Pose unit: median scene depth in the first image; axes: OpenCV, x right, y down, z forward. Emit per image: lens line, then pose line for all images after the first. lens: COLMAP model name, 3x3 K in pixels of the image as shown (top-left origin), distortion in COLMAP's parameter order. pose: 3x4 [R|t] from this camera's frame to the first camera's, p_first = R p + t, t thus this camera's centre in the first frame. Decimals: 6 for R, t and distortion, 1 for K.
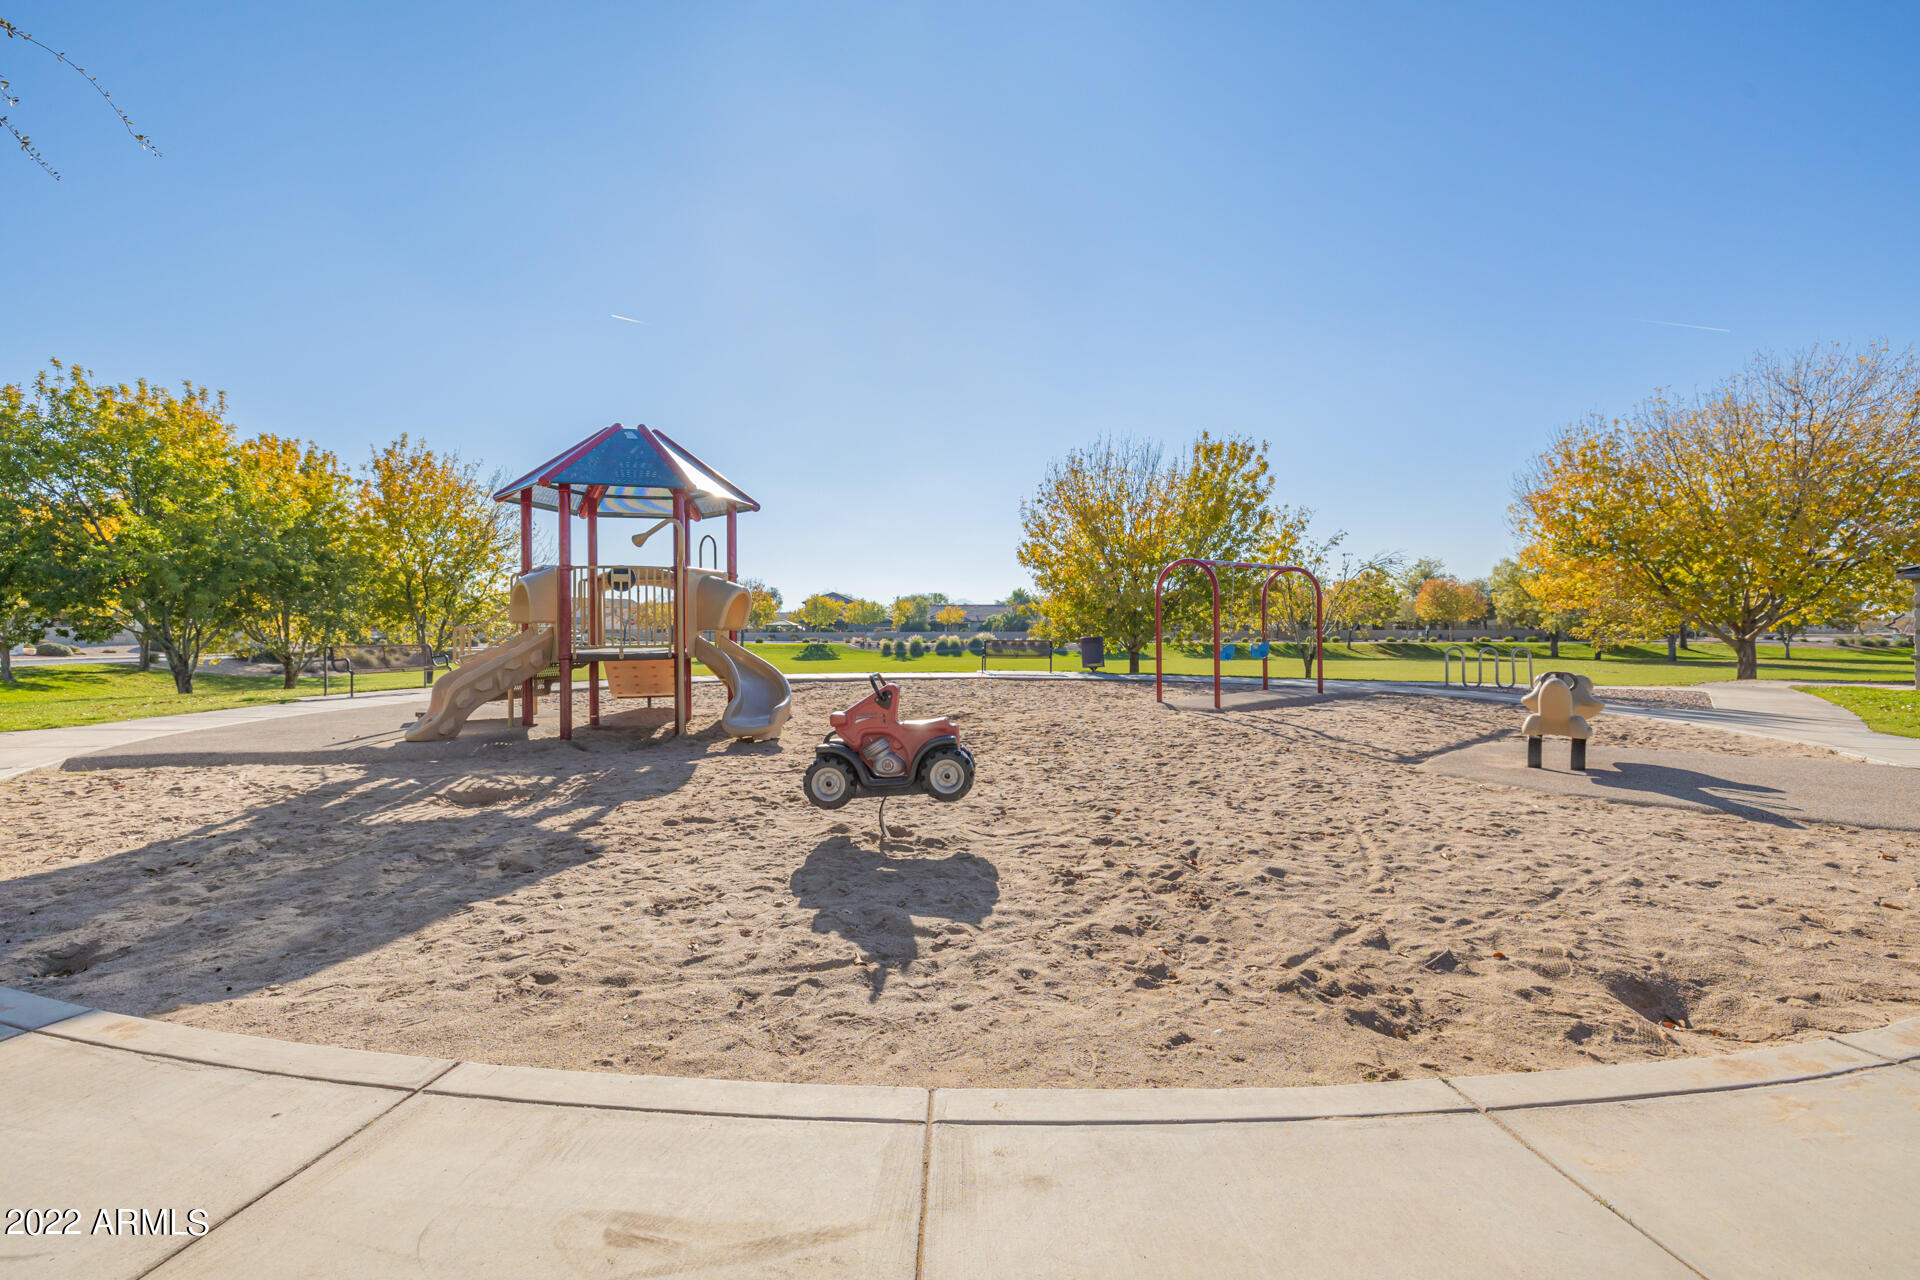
lens RADIAL K [[804.5, 0, 959.6], [0, 804.5, 635.4], [0, 0, 1]] dist [0.000440, 0.000014]
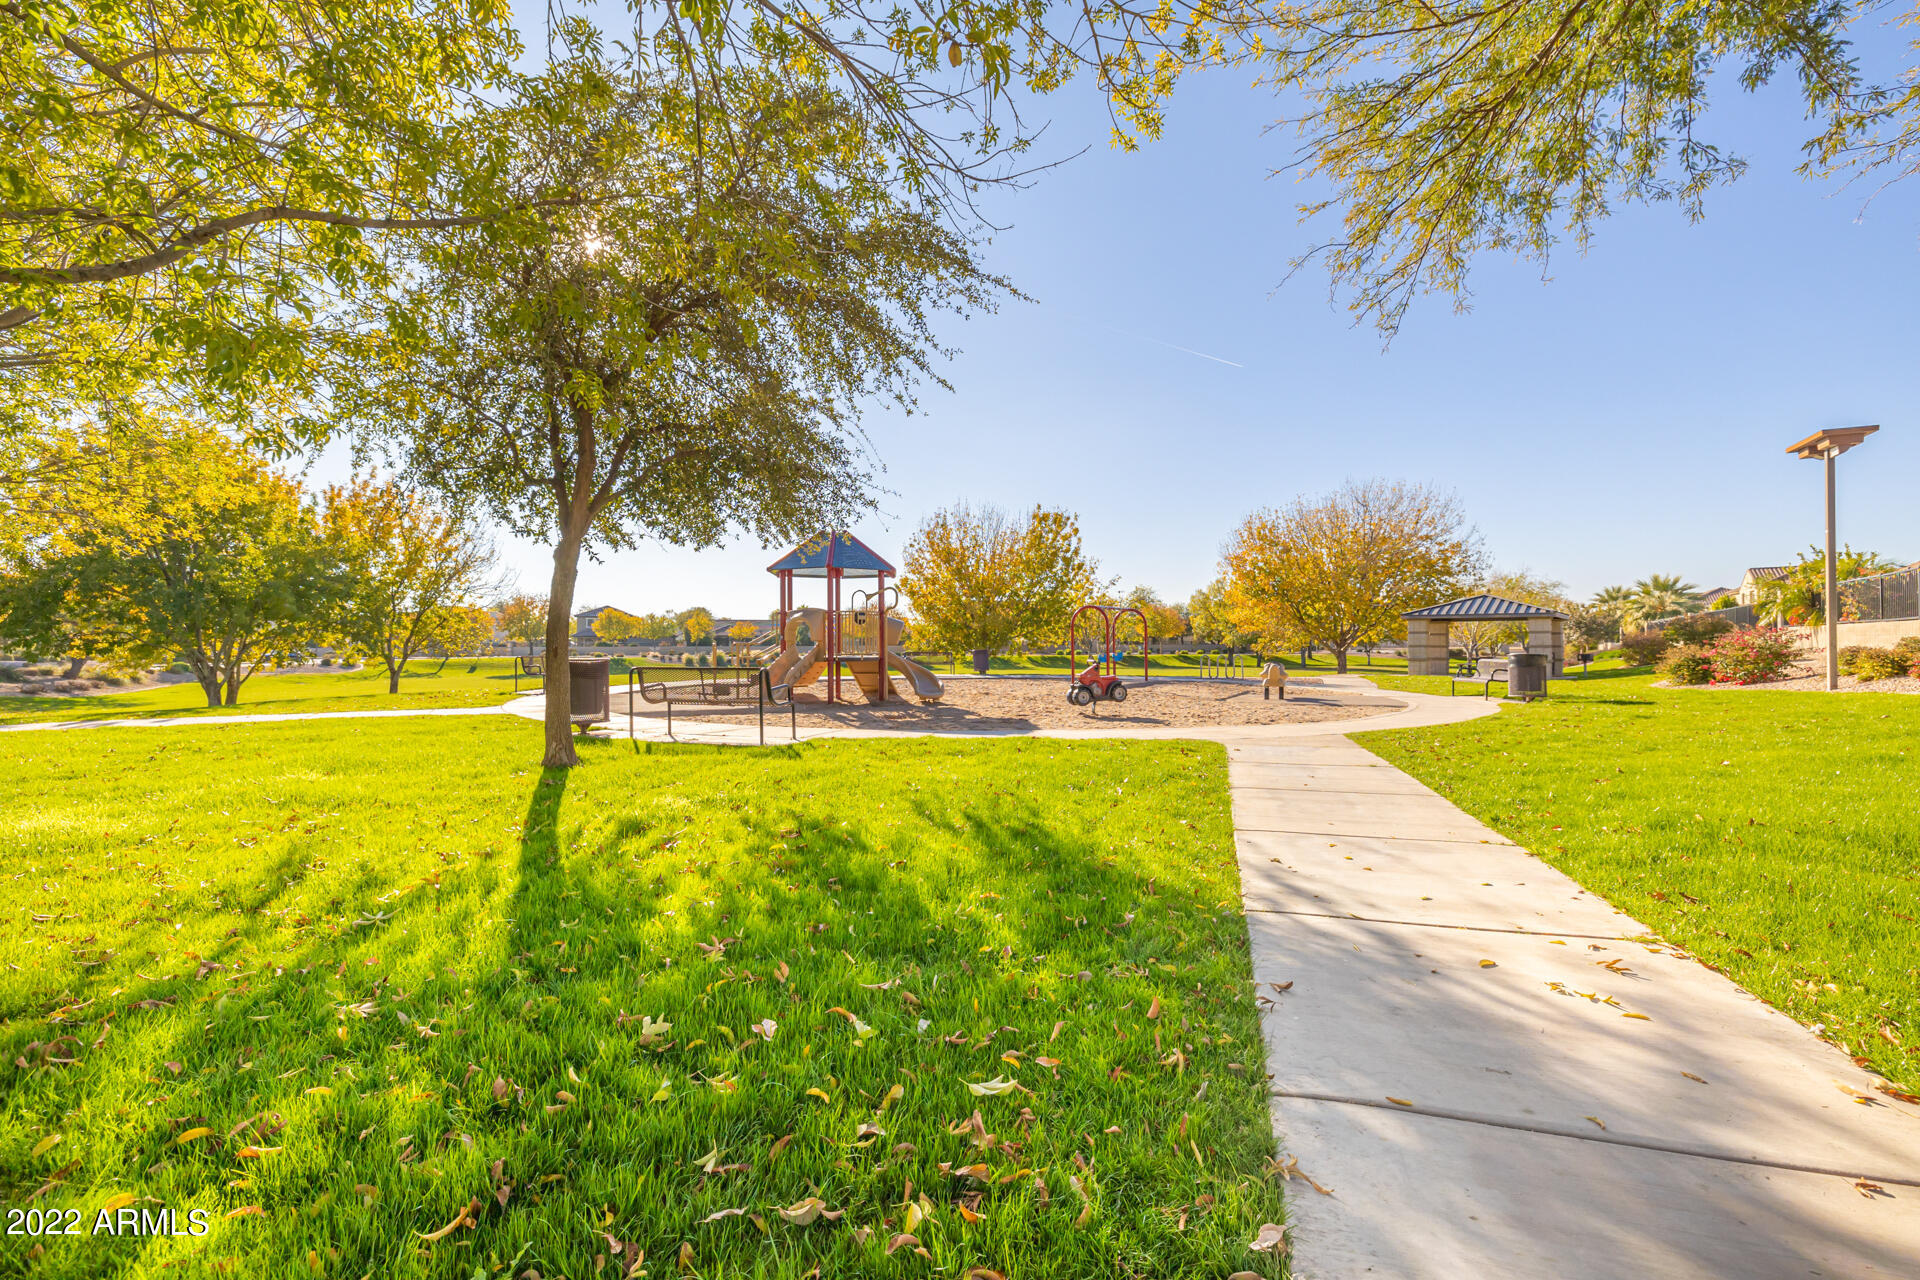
lens RADIAL K [[816.5, 0, 968.8], [0, 816.5, 649.1], [0, 0, 1]] dist [-0.001095, -0.000020]
pose [[0.943491, -0.000928, 0.331397, -0.279029], [0.001149, 0.999999, -0.000470, 0.001338], [-0.331396, 0.000824, 0.943491, -0.304578]]
